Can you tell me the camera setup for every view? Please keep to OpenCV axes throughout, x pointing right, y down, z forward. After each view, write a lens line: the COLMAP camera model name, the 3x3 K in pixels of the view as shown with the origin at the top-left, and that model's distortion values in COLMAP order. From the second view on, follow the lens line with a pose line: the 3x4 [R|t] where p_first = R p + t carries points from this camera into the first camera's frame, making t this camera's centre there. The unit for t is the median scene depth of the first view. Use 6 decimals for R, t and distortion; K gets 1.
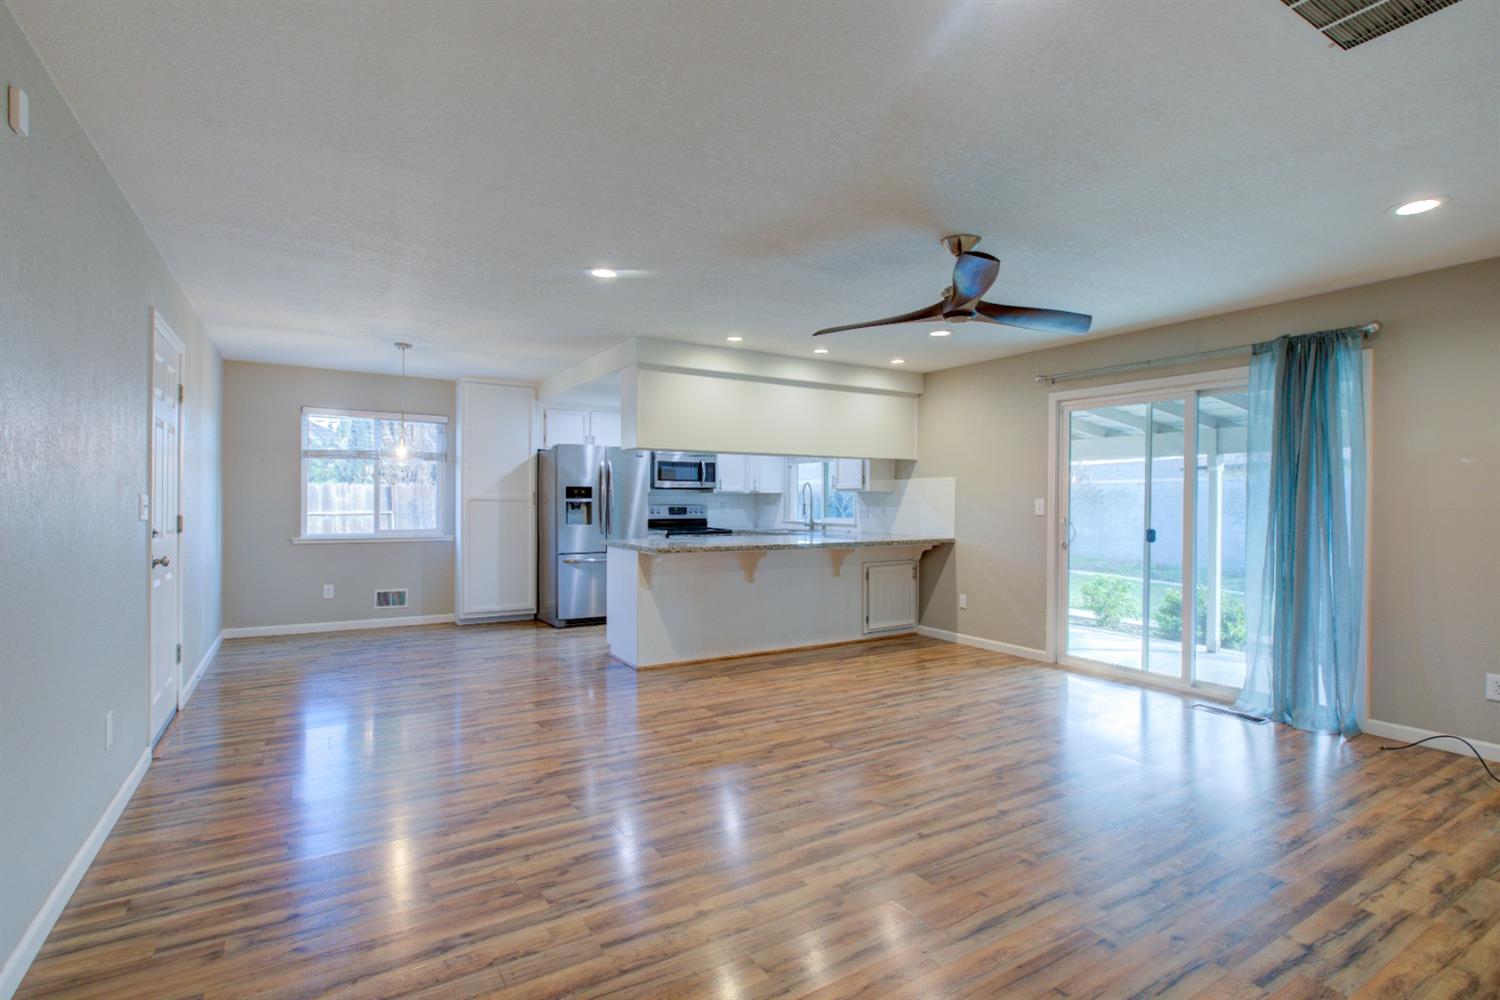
lens RADIAL K [[695.3, 0, 750.7], [0, 695.3, 496.7], [0, 0, 1]] dist [-0.010450, 0.005123]
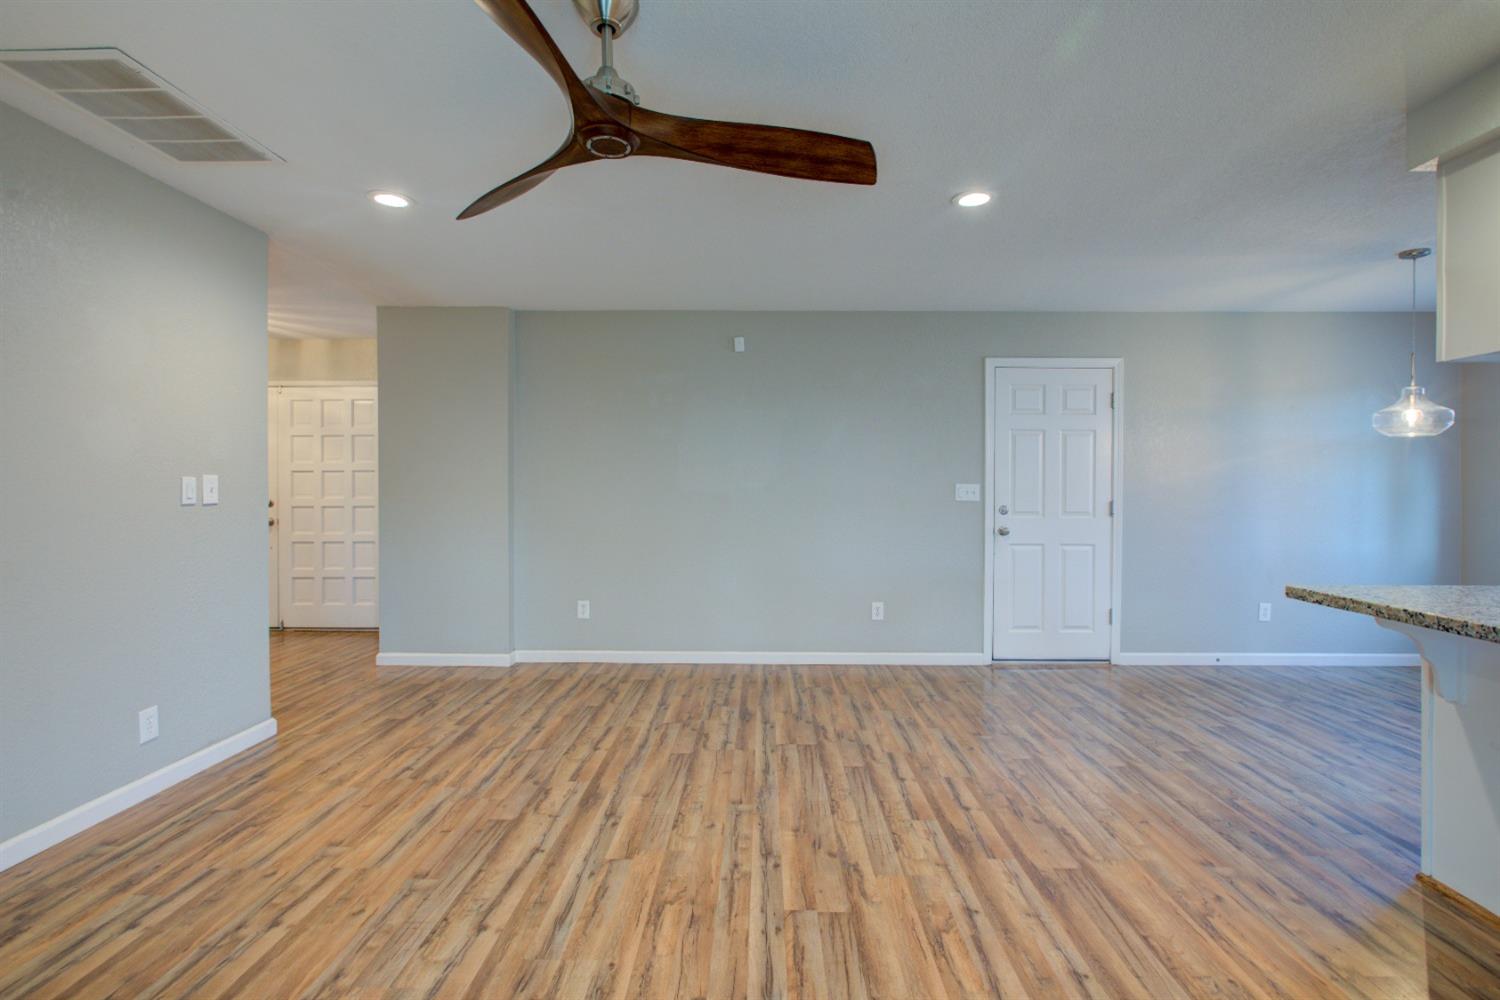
lens RADIAL K [[695.3, 0, 756.8], [0, 695.3, 499.2], [0, 0, 1]] dist [-0.010450, 0.005123]
pose [[-0.538592, 0.008882, -0.842520, 0.534912], [0.006282, 0.999959, 0.006526, 0.004012], [0.842543, -0.001778, -0.538626, 1.073959]]
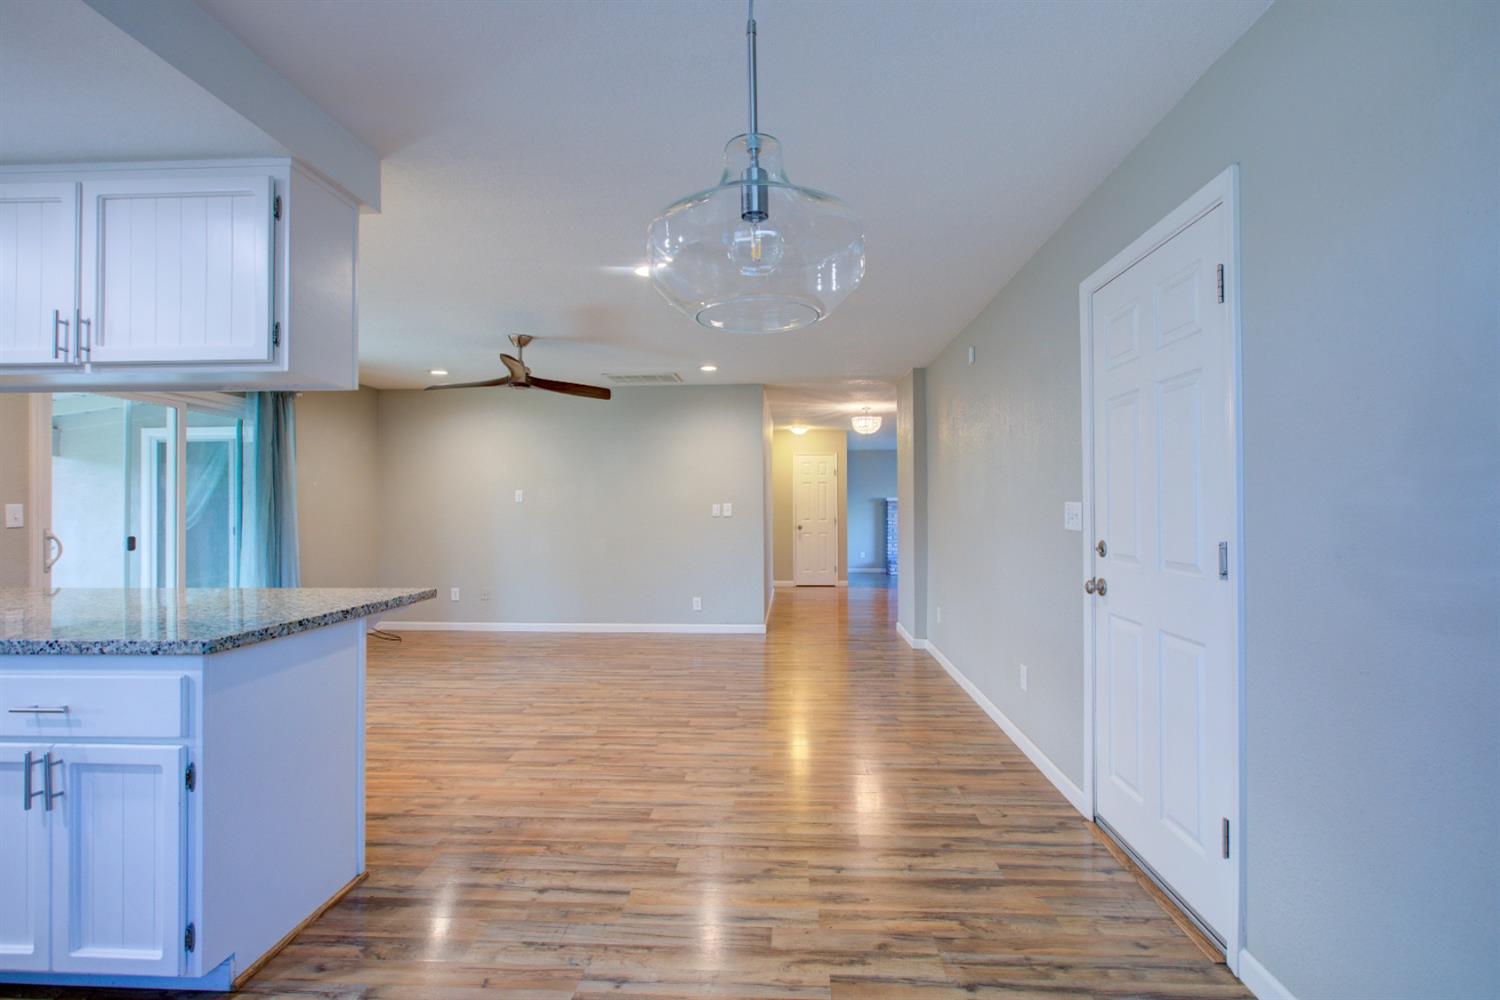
lens RADIAL K [[686.9, 0, 742.0], [0, 686.9, 501.8], [0, 0, 1]] dist [-0.003828, 0.003205]
pose [[-0.809295, 0.001633, 0.587400, -0.773504], [-0.010969, 0.999780, -0.017892, 0.005444], [-0.587300, -0.020924, -0.809099, 1.498099]]
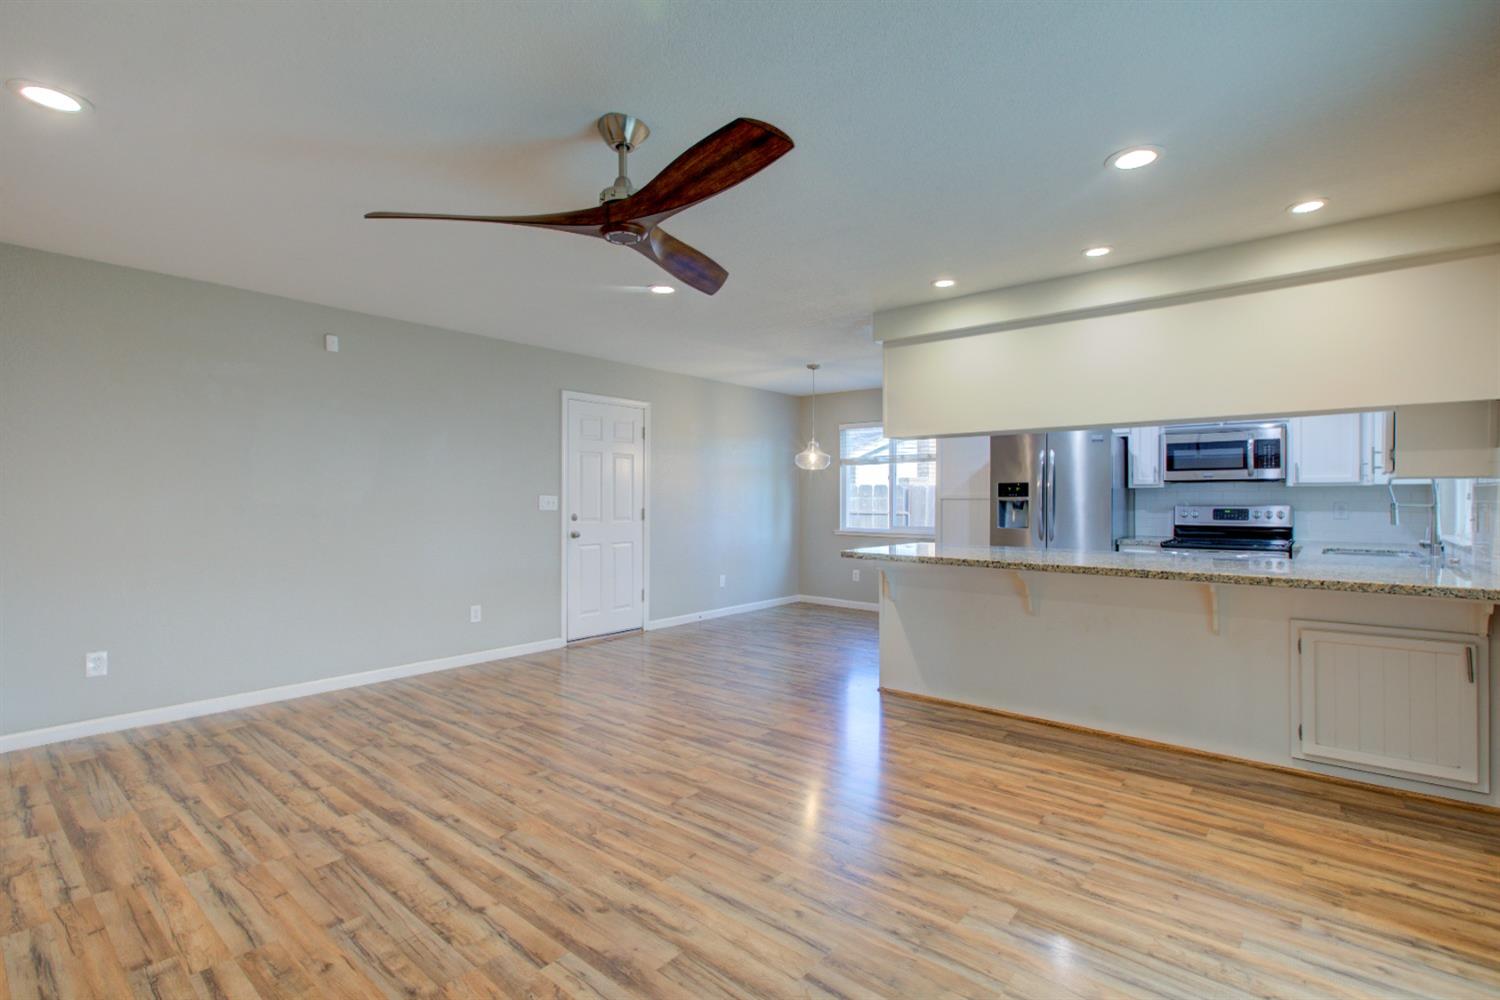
lens RADIAL K [[695.3, 0, 754.1], [0, 695.3, 503.9], [0, 0, 1]] dist [-0.010450, 0.005123]
pose [[0.319299, -0.000637, -0.947654, 0.777422], [0.011475, 0.999929, 0.003194, 0.006781], [0.947585, -0.011894, 0.319284, 0.690935]]
